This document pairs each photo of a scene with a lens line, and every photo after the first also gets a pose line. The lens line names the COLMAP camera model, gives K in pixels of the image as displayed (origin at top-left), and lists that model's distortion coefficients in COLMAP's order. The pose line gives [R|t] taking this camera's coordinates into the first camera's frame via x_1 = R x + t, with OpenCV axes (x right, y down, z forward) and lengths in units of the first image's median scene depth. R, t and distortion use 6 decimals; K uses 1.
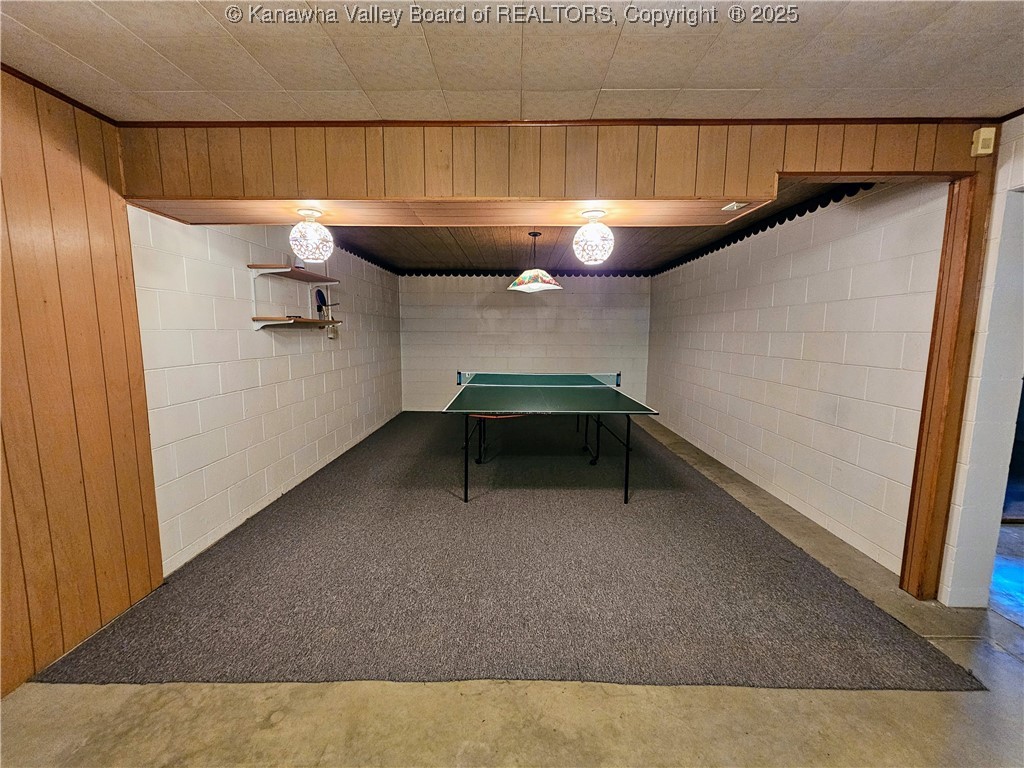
lens RADIAL K [[417.3, 0, 512.1], [0, 417.3, 384.1], [0, 0, 1]] dist [-0.000113, -0.000084]
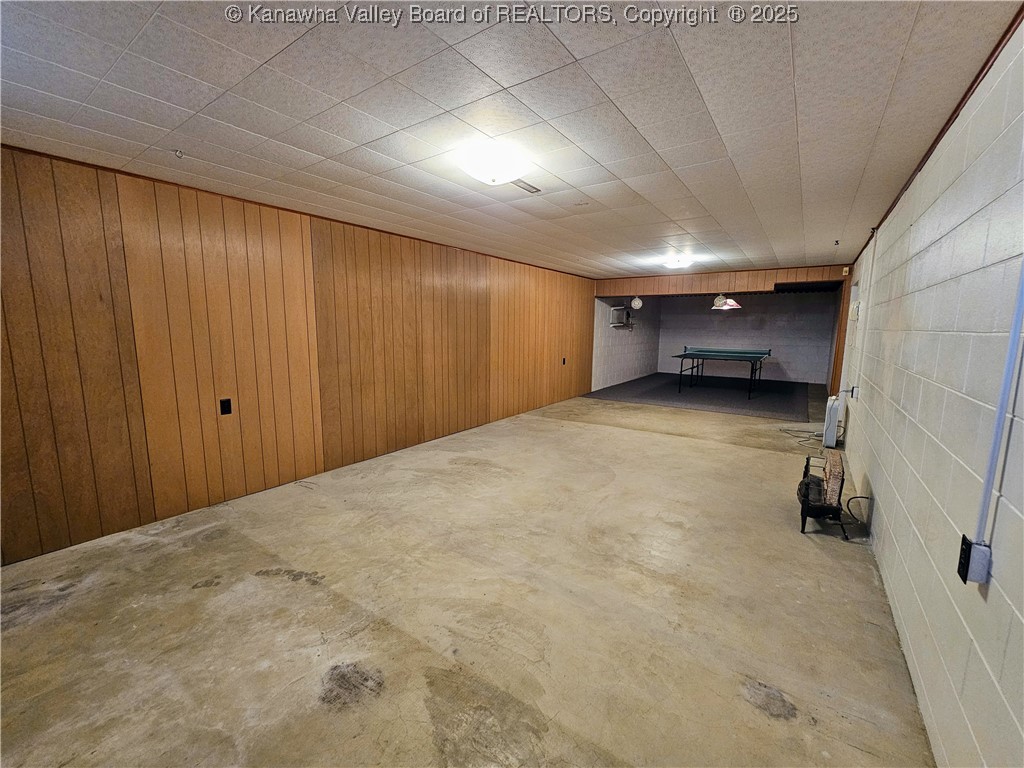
lens RADIAL K [[417.3, 0, 512.7], [0, 417.3, 385.3], [0, 0, 1]] dist [-0.000113, -0.000084]
pose [[0.822122, 0.082342, -0.563326, 0.372143], [-0.073930, 0.996548, 0.037772, 0.153932], [0.564491, 0.010593, 0.825371, -1.292388]]
